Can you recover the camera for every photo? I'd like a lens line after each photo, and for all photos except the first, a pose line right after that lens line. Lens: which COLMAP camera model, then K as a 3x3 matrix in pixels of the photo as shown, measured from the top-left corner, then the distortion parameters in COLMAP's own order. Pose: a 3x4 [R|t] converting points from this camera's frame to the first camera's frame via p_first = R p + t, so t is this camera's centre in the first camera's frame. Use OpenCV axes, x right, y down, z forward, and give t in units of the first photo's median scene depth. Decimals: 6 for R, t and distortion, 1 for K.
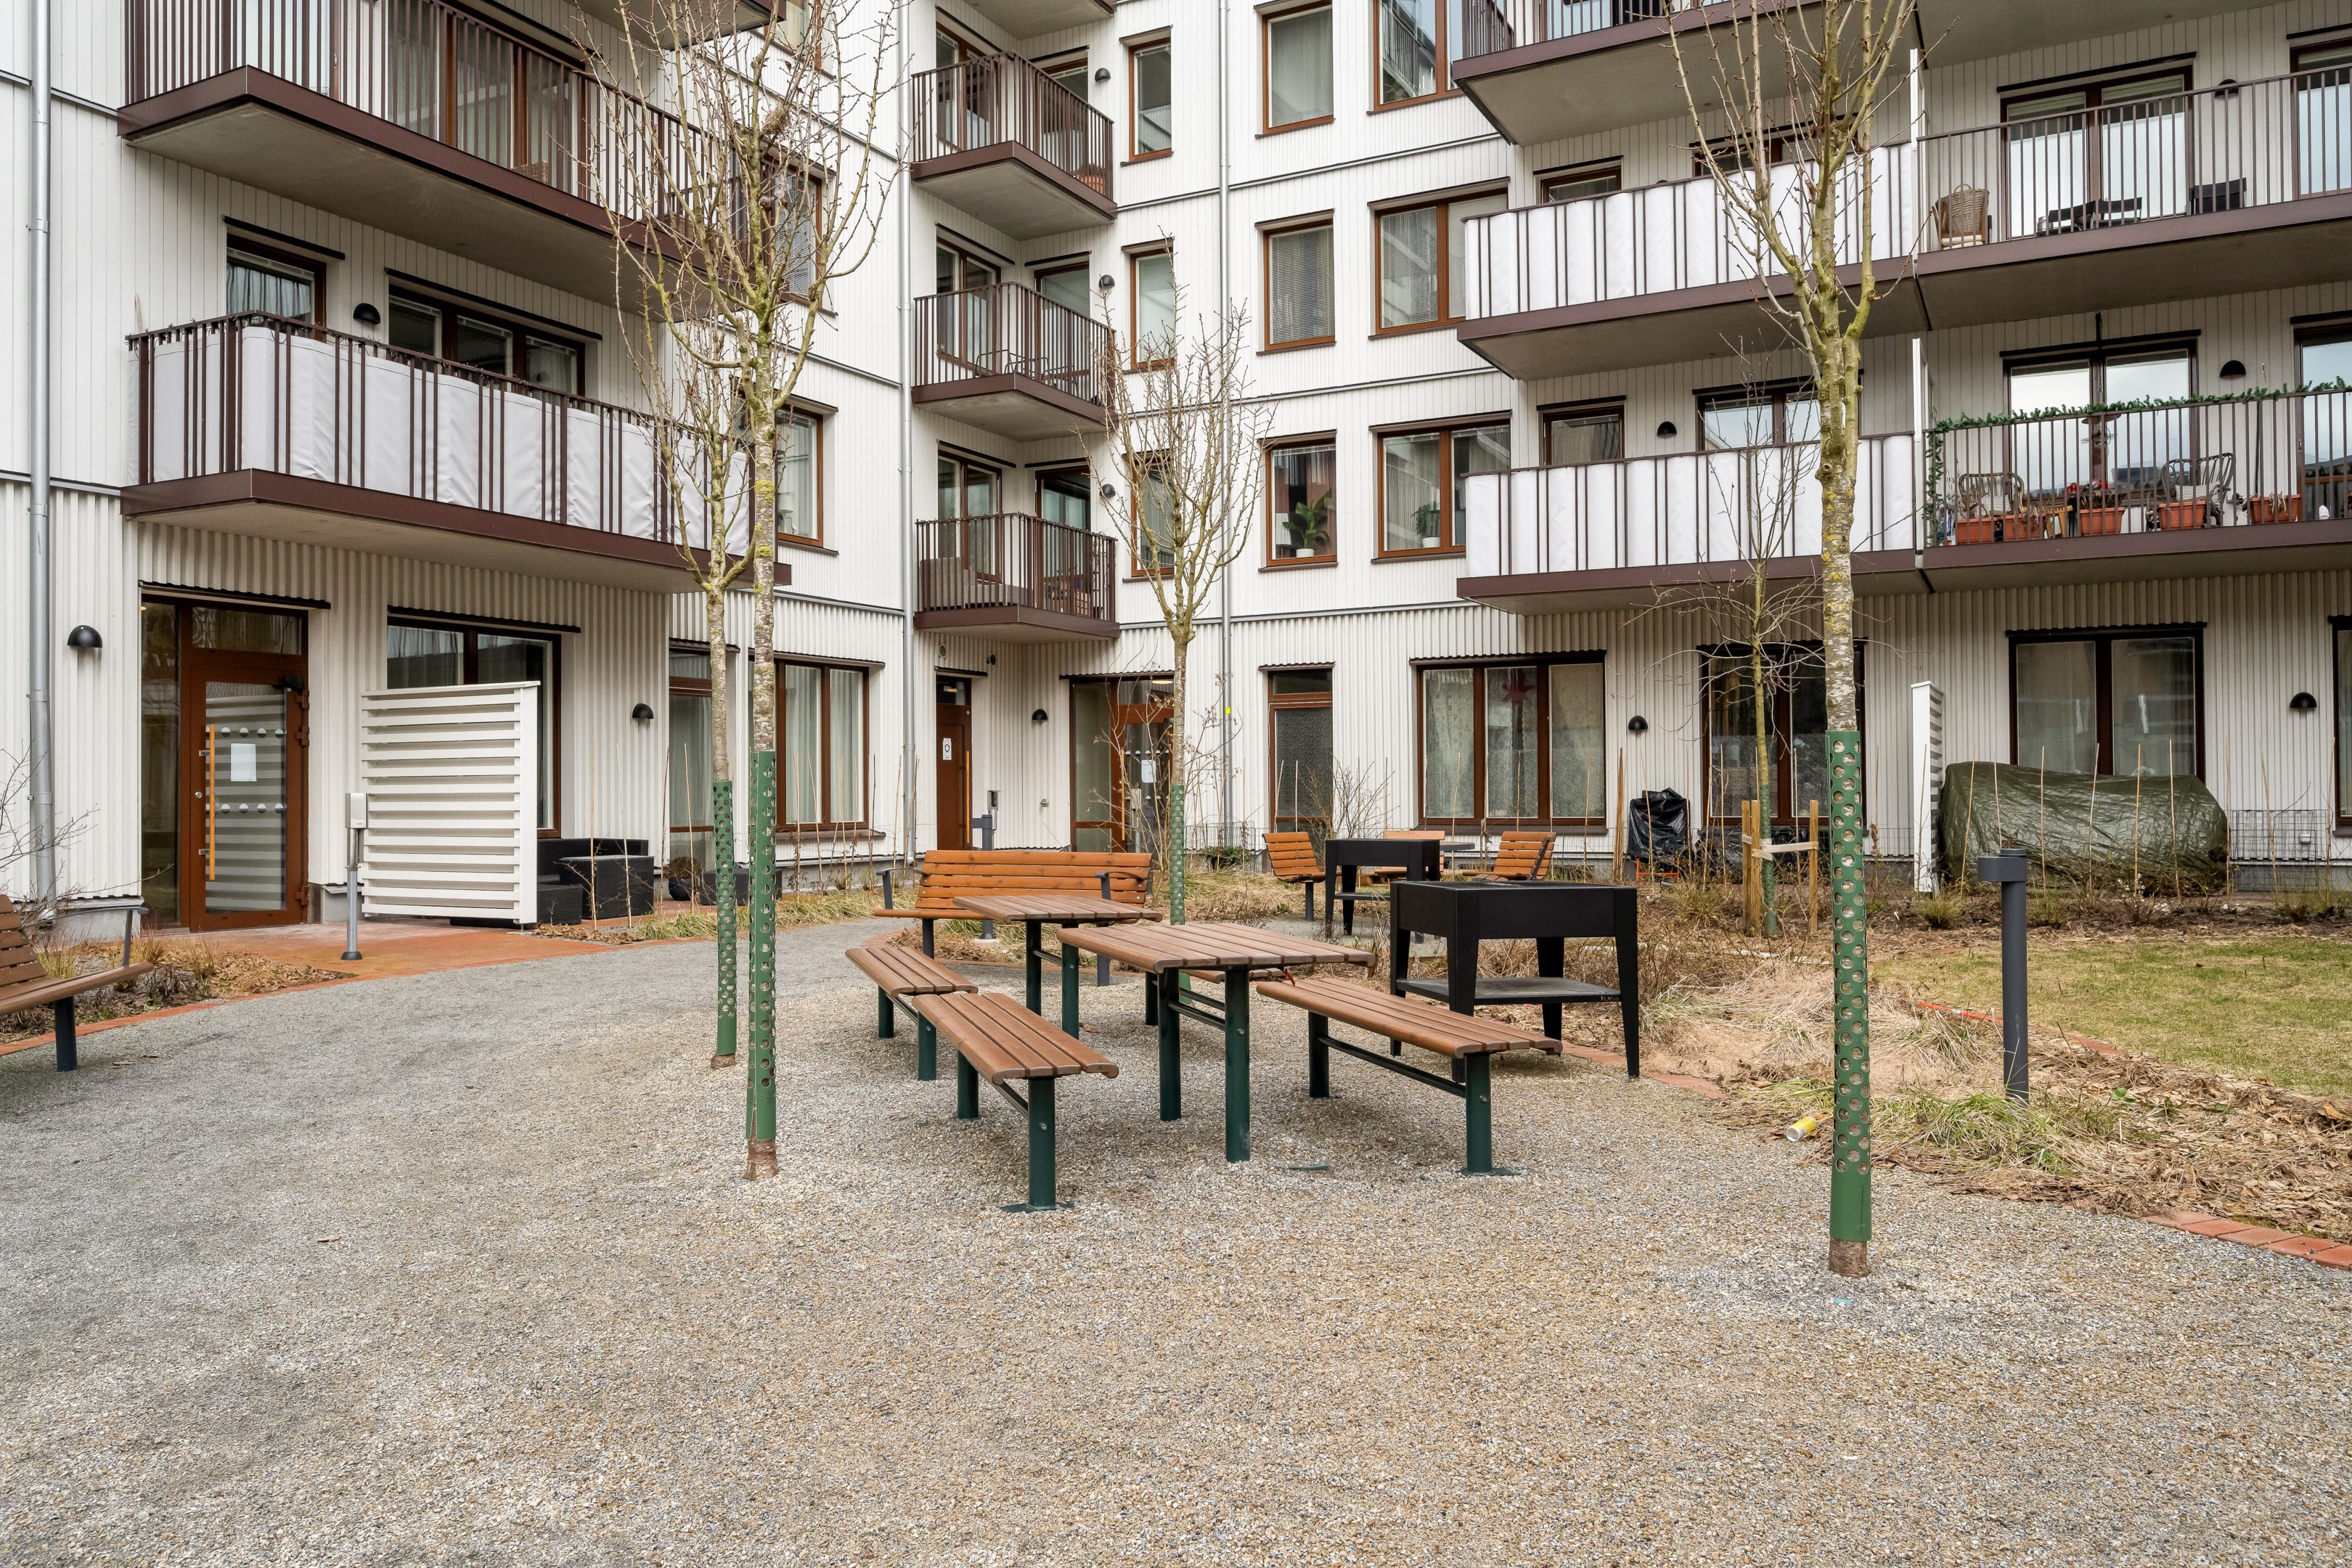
lens RADIAL K [[1669.1, 0, 1176.7], [0, 1669.1, 776.3], [0, 0, 1]] dist [-0.006530, 0.007181]
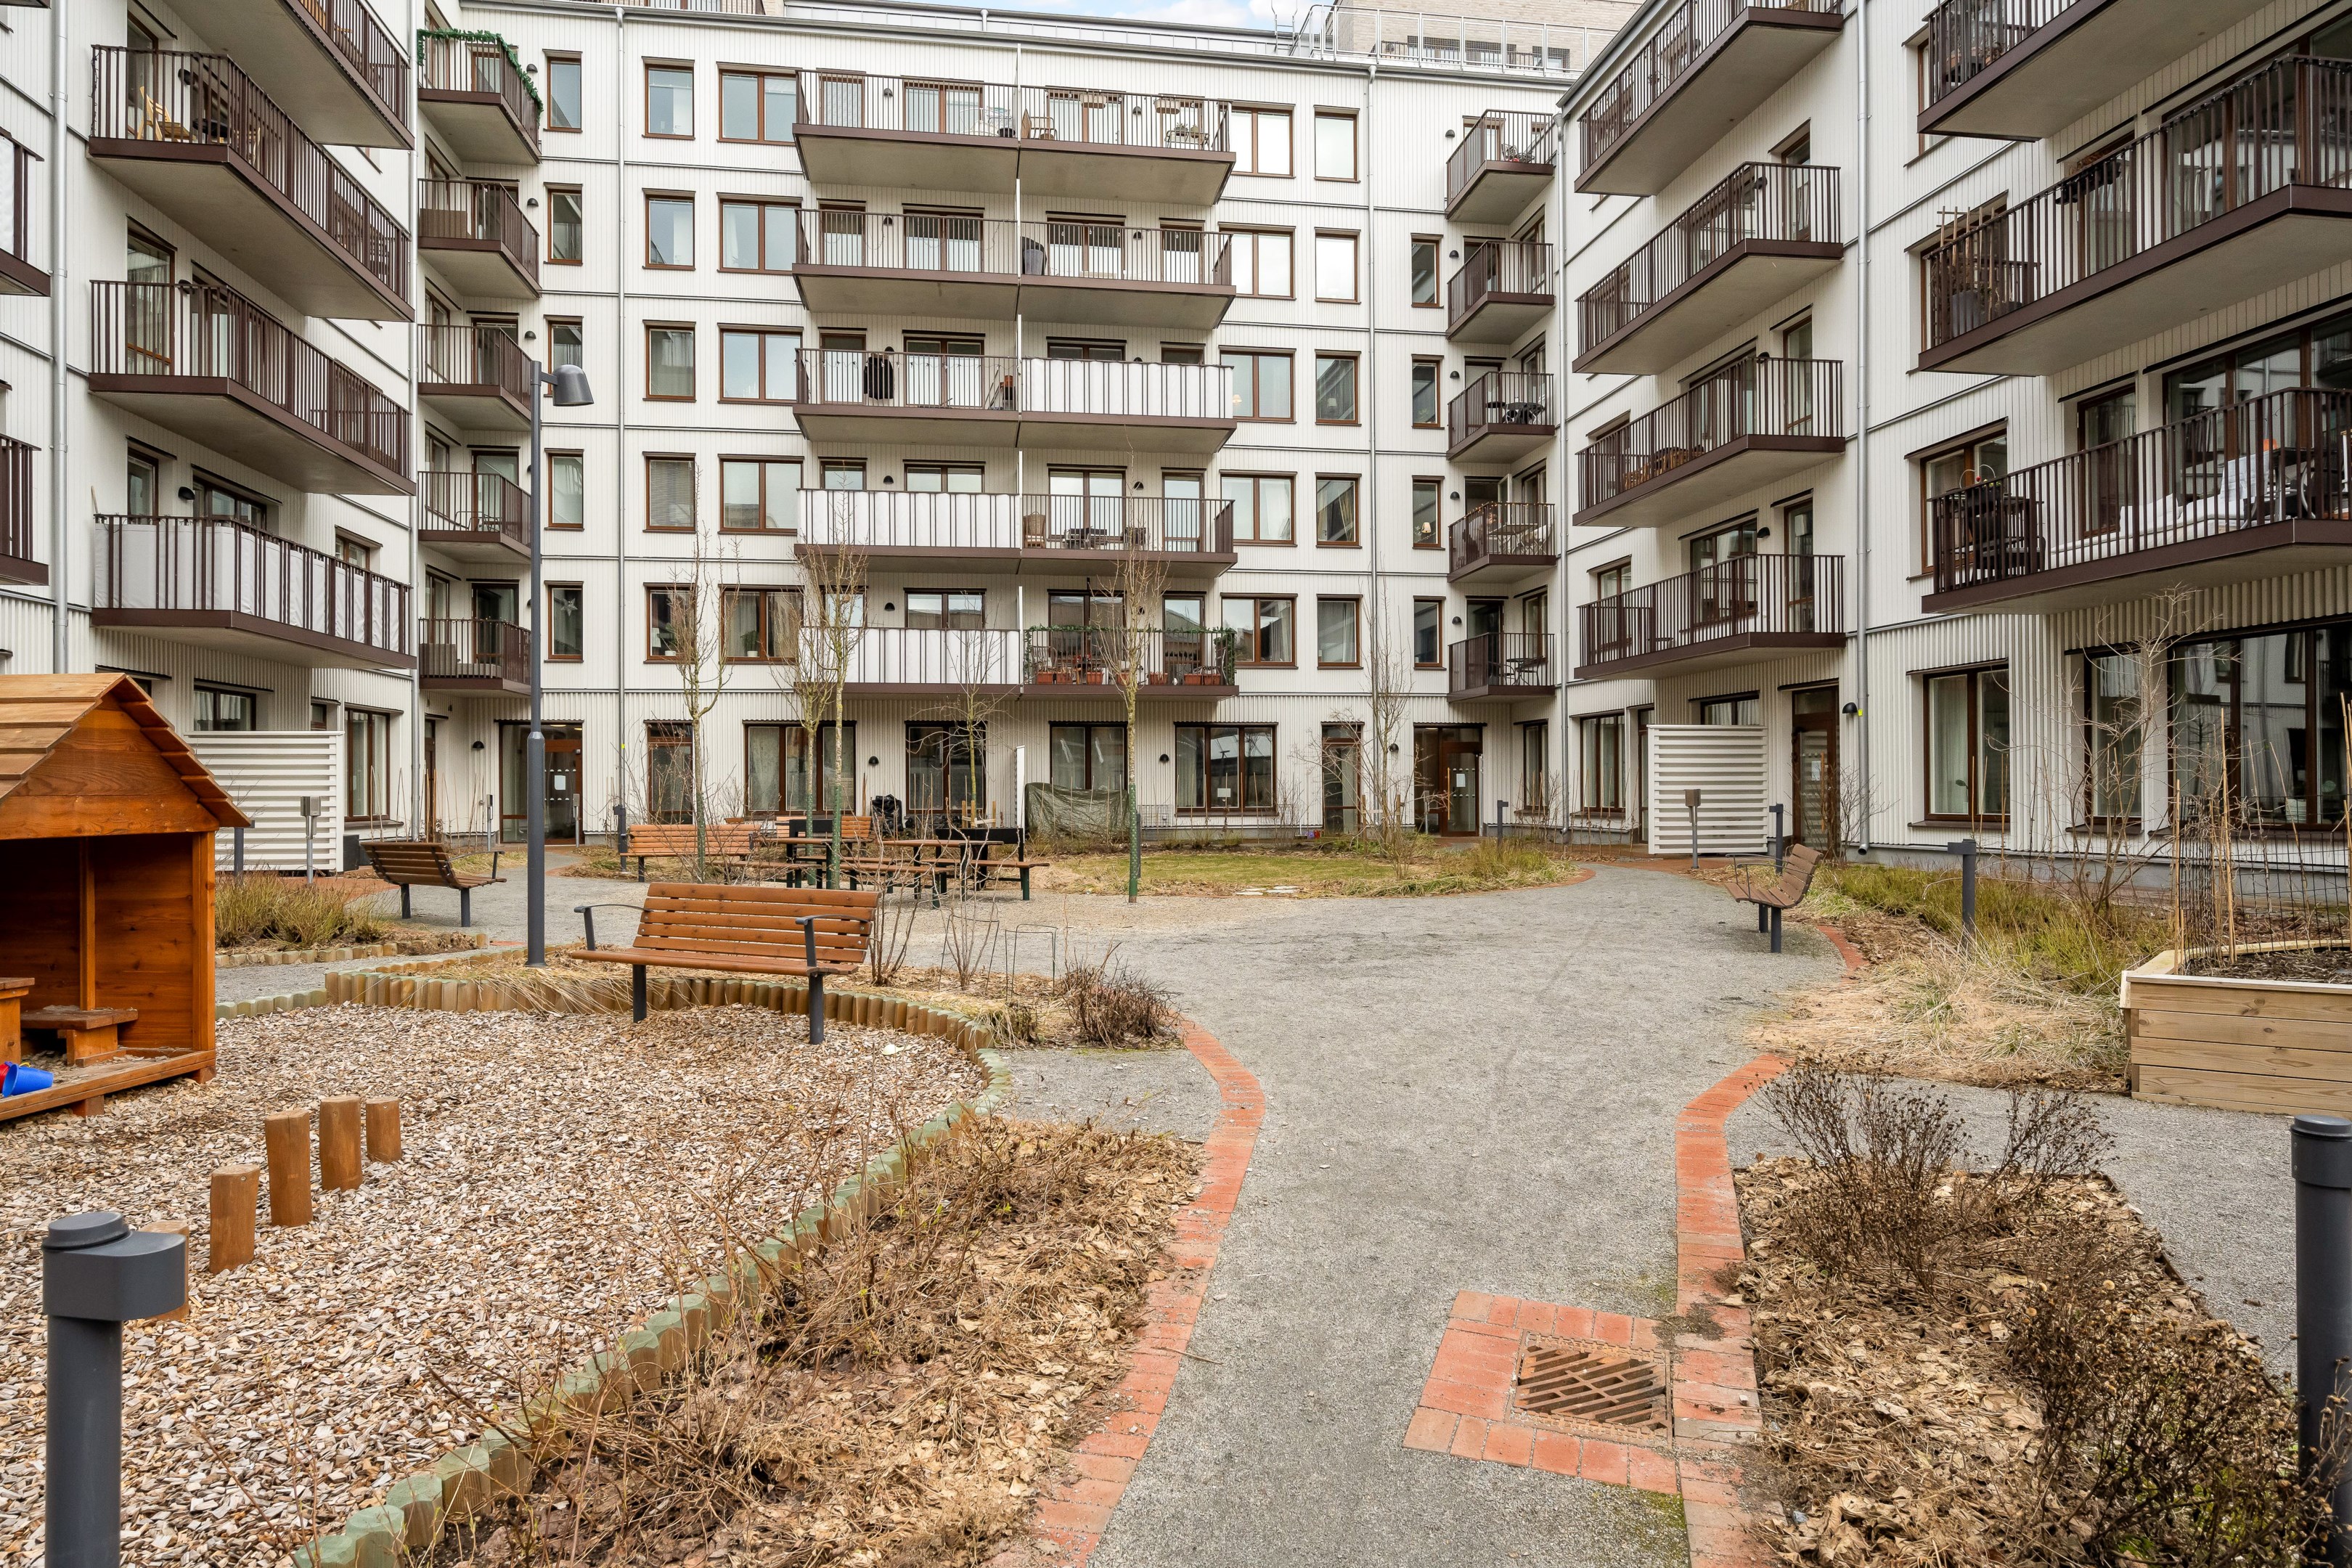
lens RADIAL K [[1358.7, 0, 1169.5], [0, 1358.7, 787.4], [0, 0, 1]] dist [-0.001340, -0.000597]
pose [[0.805462, 0.005828, 0.592619, -0.344752], [-0.007949, 0.999968, 0.000970, -0.004817], [-0.592594, -0.005492, 0.805483, -0.414540]]
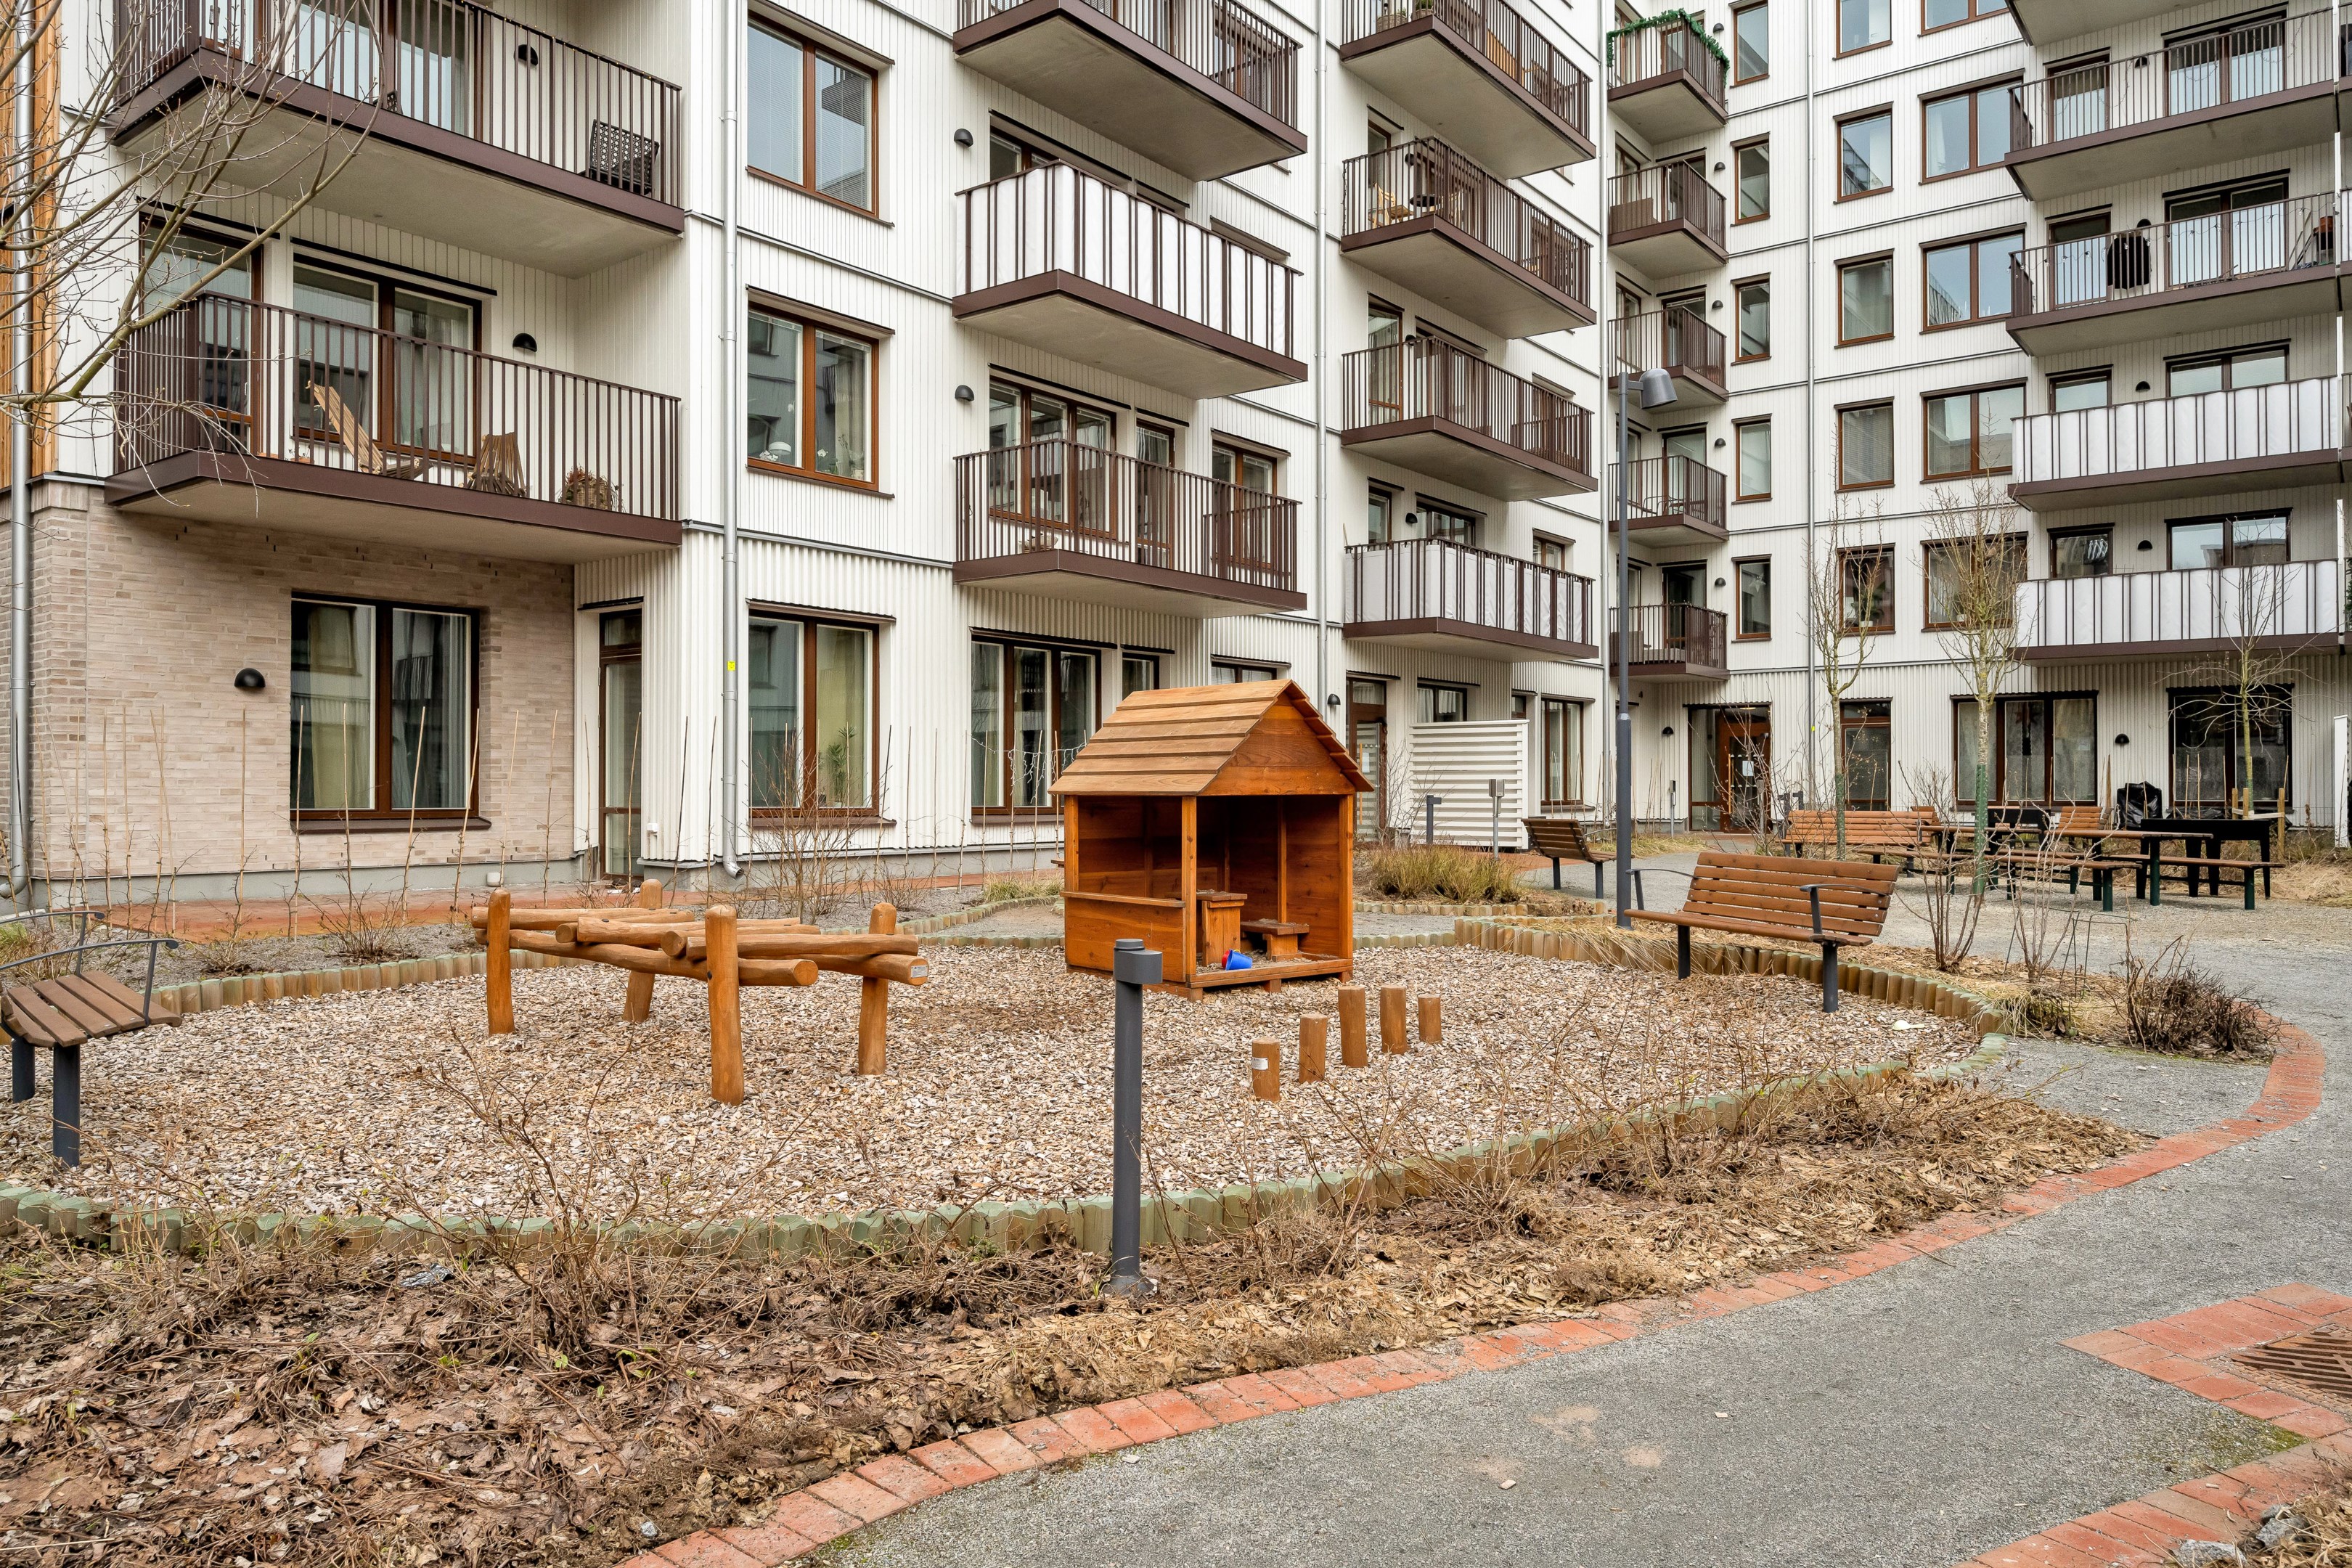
lens RADIAL K [[1559.6, 0, 1181.6], [0, 1559.6, 776.6], [0, 0, 1]] dist [-0.000024, -0.001108]
pose [[0.985094, 0.005487, -0.171932, -0.304333], [-0.004764, 0.999978, 0.004615, 0.000091], [0.171953, -0.003727, 0.985098, -0.515285]]
